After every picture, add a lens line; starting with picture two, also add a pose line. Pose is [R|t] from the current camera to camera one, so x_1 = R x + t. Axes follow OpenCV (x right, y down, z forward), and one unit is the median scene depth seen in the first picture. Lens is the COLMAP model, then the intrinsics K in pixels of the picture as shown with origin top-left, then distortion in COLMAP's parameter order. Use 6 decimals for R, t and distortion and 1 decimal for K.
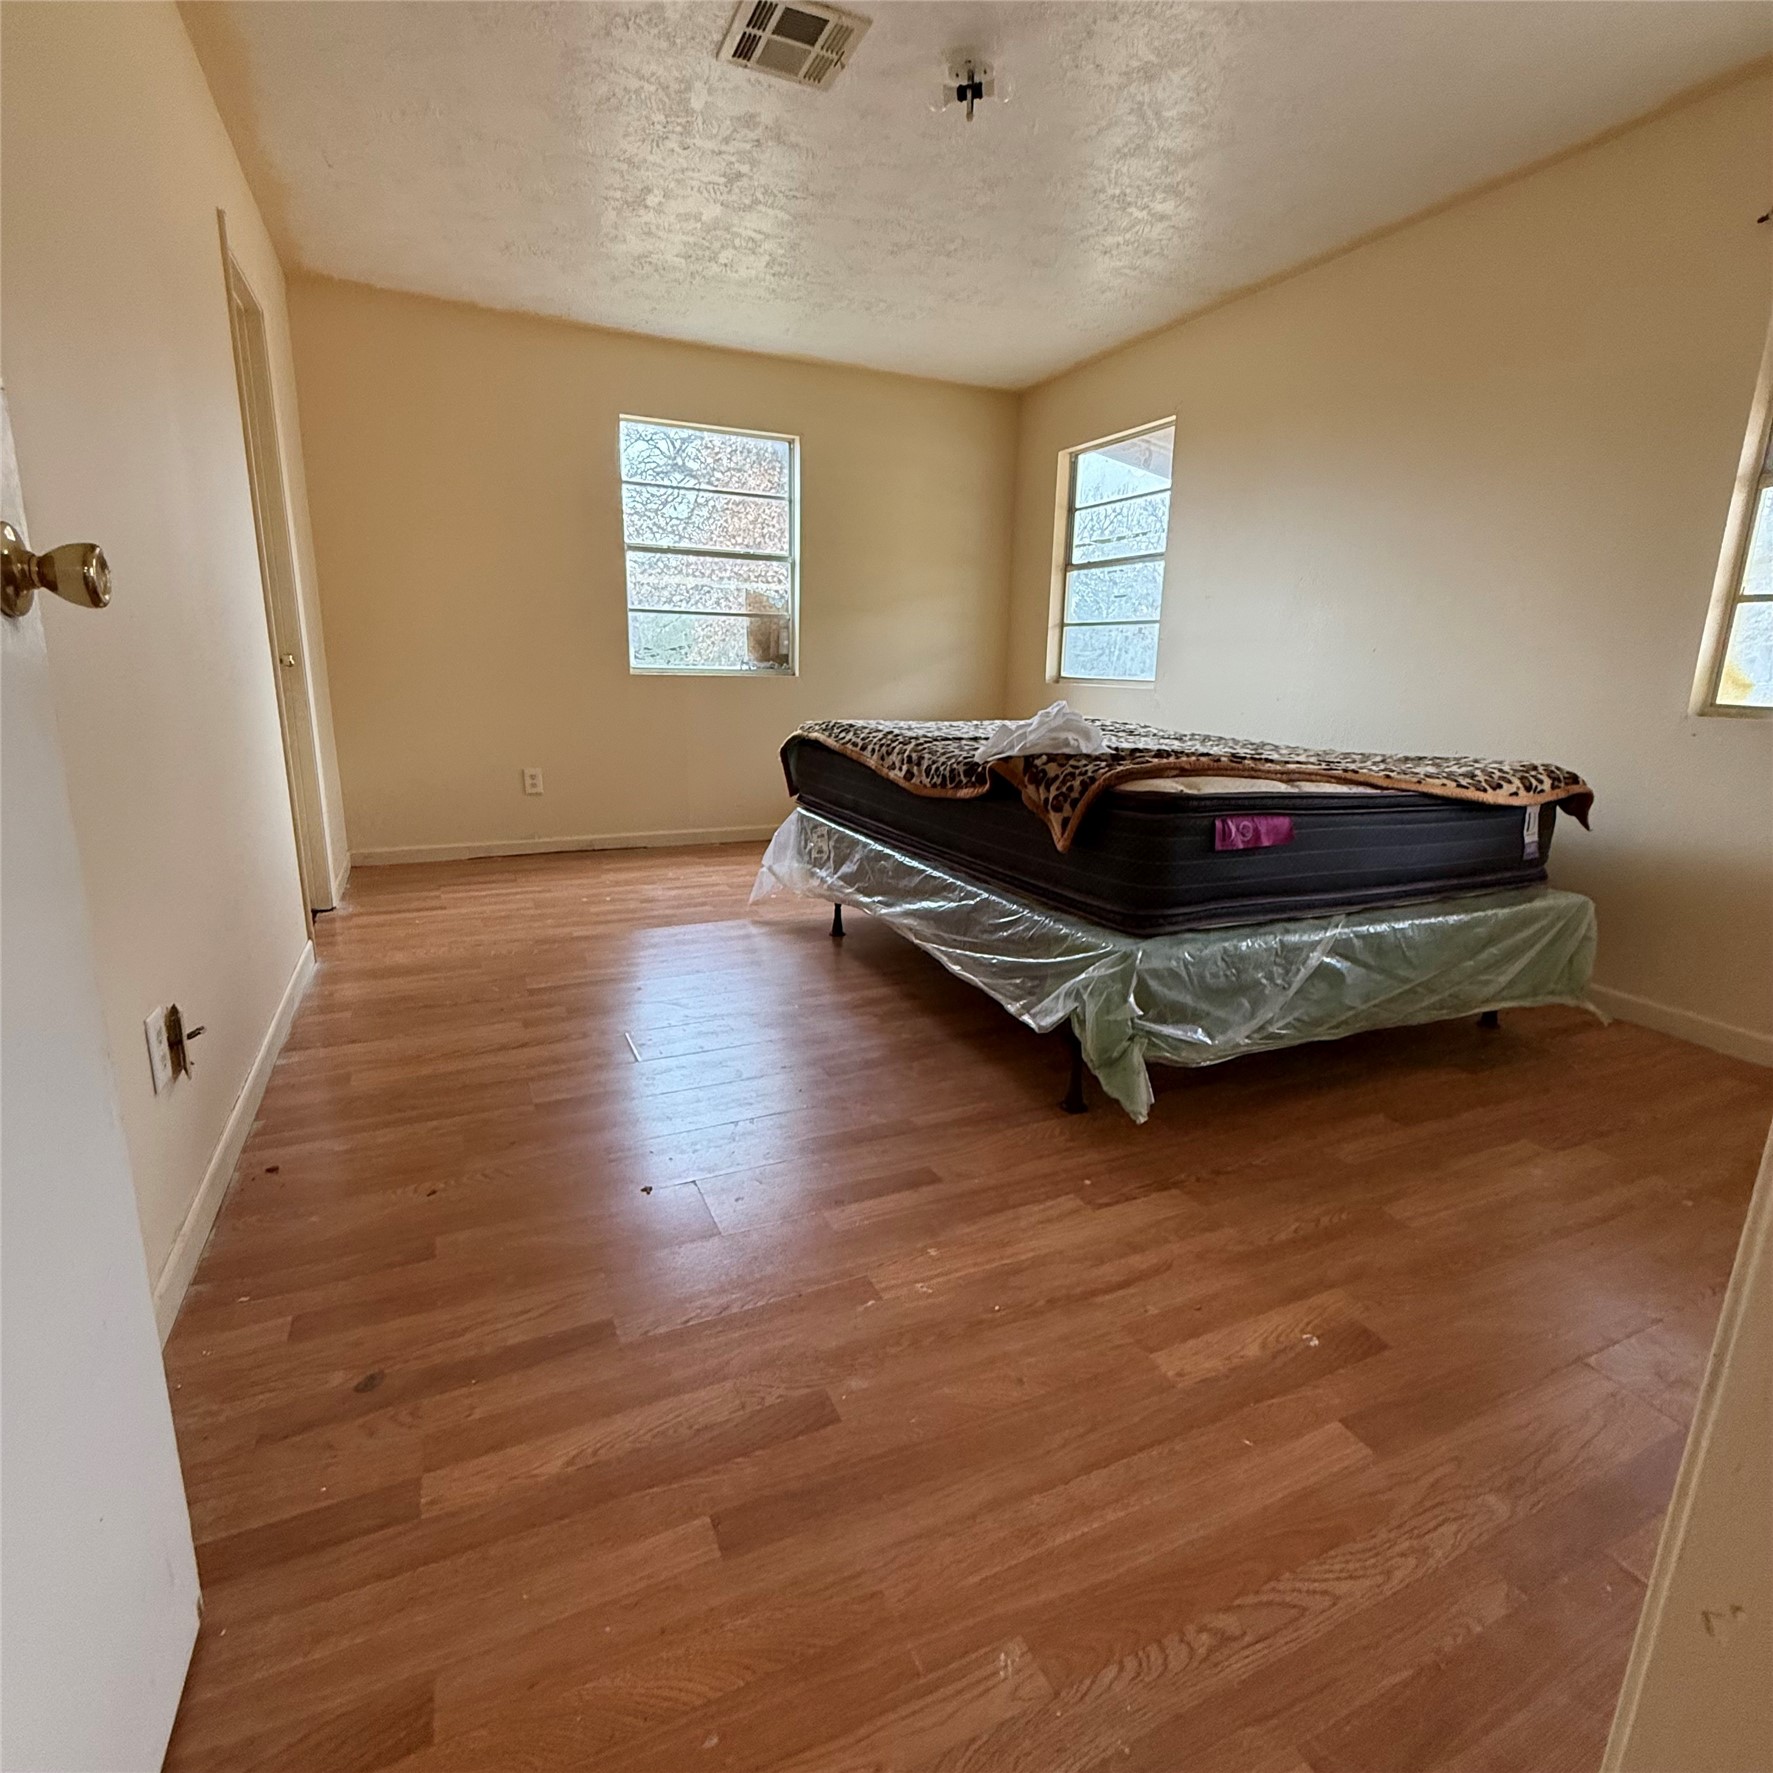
lens RADIAL K [[941.5, 0, 885.4], [0, 941.5, 879.7], [0, 0, 1]] dist [0.001279, -0.000533]
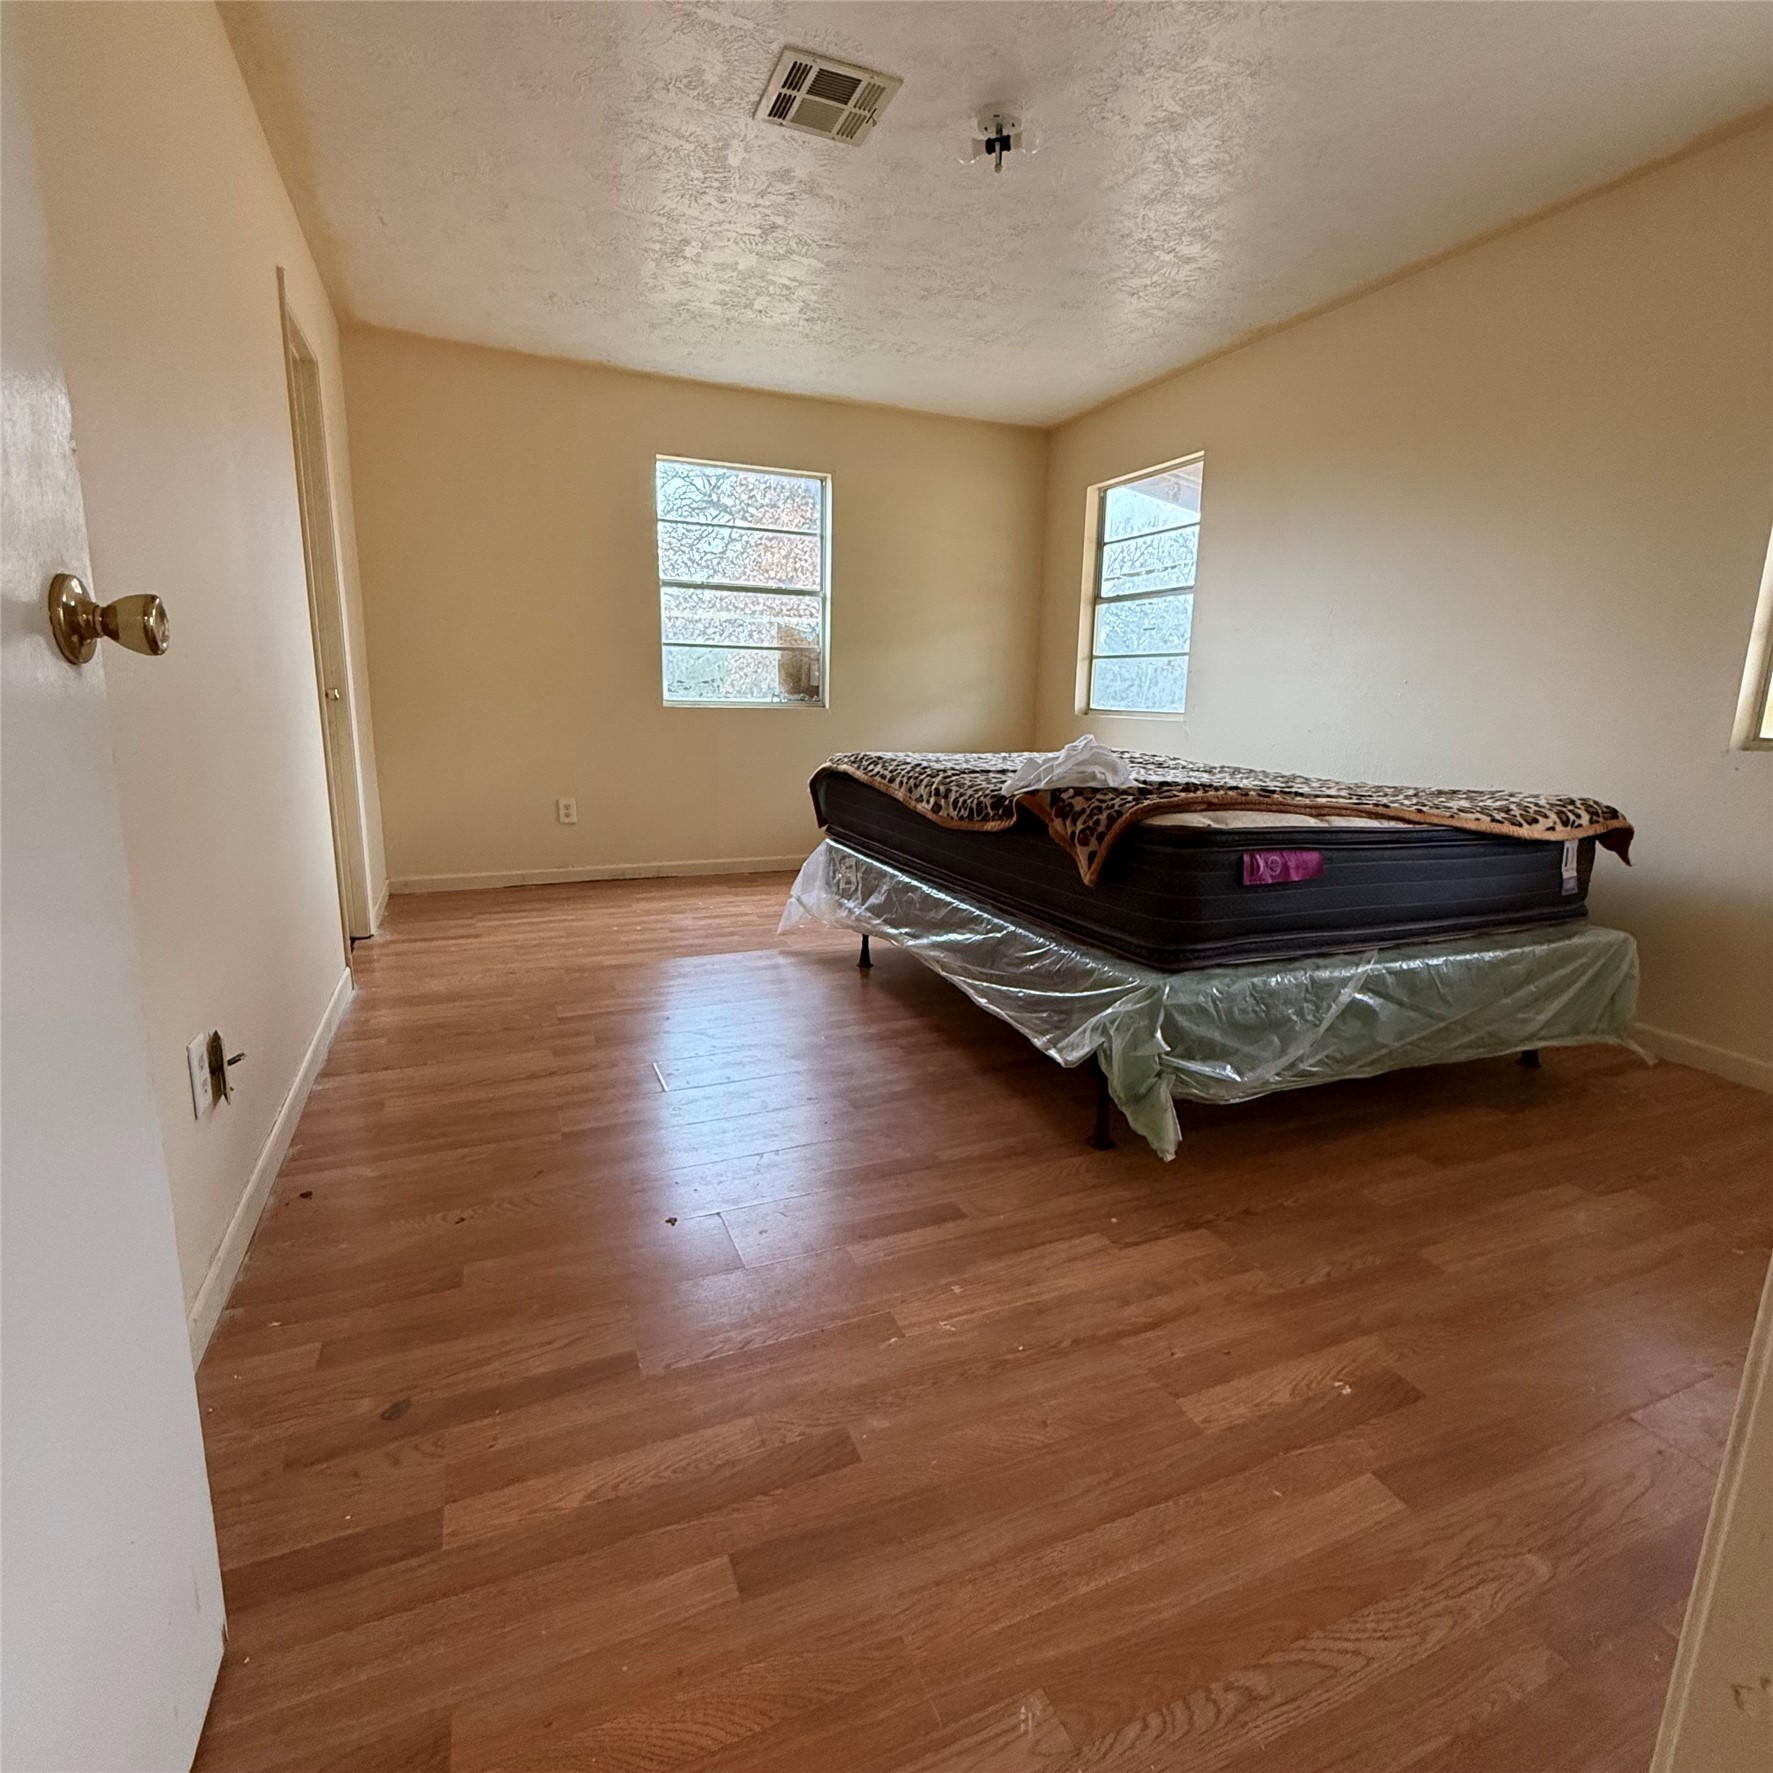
lens RADIAL K [[941.5, 0, 885.4], [0, 941.5, 879.7], [0, 0, 1]] dist [0.001279, -0.000533]
pose [[0.999490, 0.004826, -0.031573, 0.003290], [-0.005805, 0.999503, -0.030987, -0.003267], [0.031408, 0.031154, 0.999021, -0.004657]]
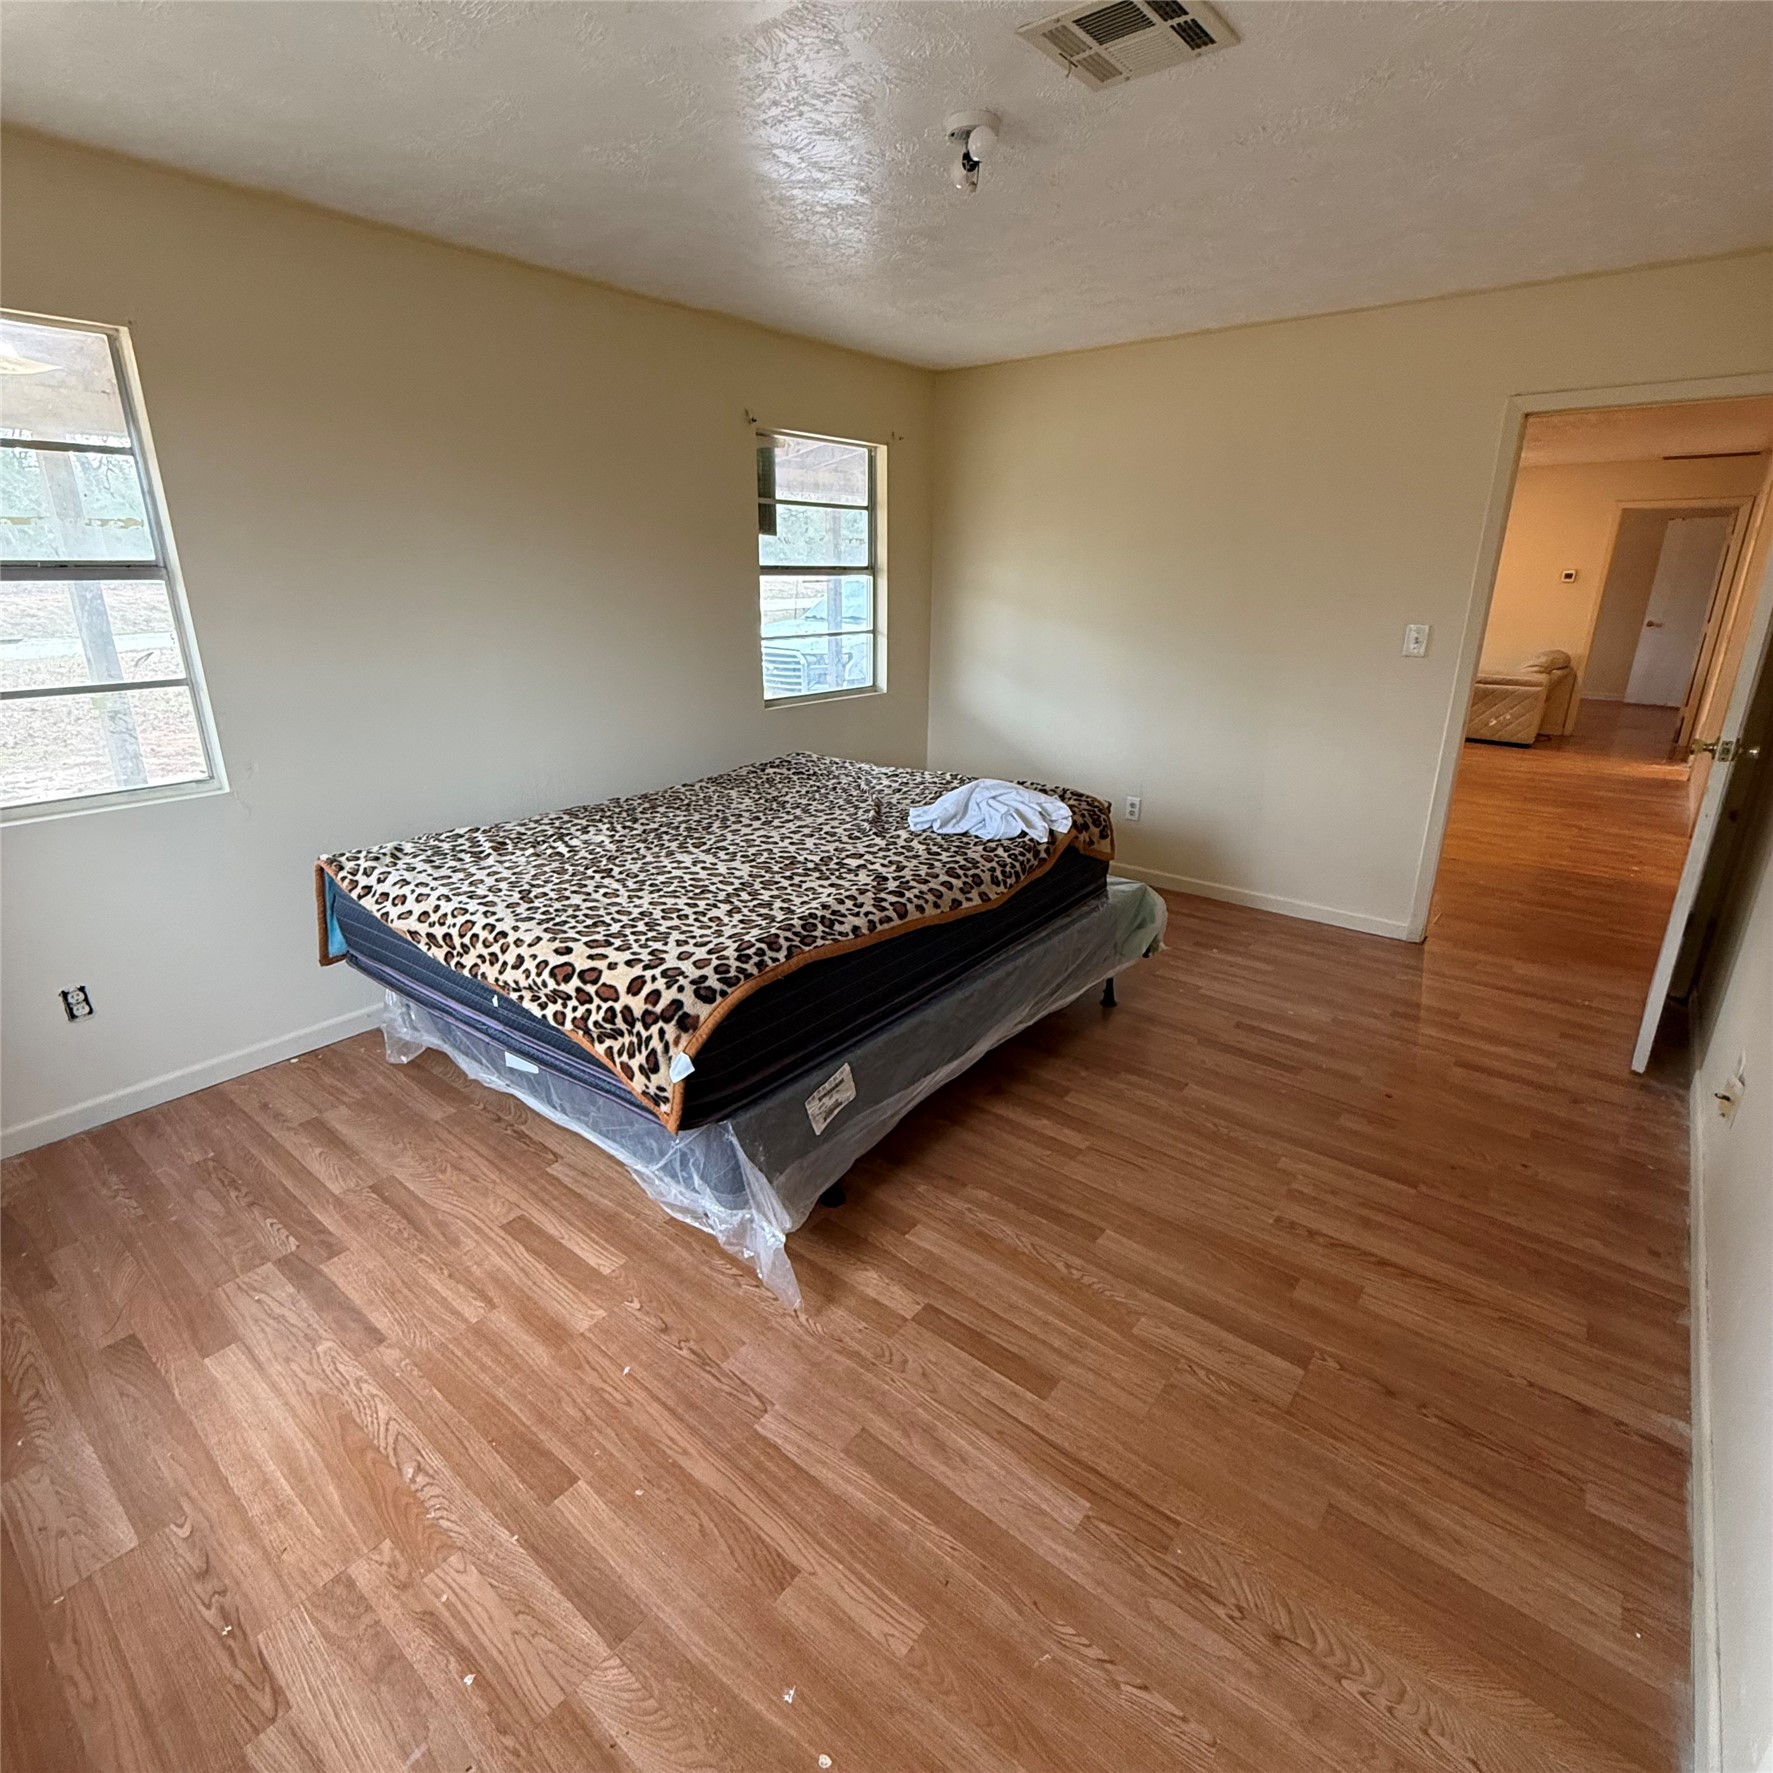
lens RADIAL K [[941.5, 0, 885.4], [0, 941.5, 879.7], [0, 0, 1]] dist [0.001279, -0.000533]
pose [[-0.441221, -0.305205, 0.843904, -0.896936], [0.190174, 0.887231, 0.420304, -0.671914], [-0.877017, 0.345935, -0.333423, 1.732854]]
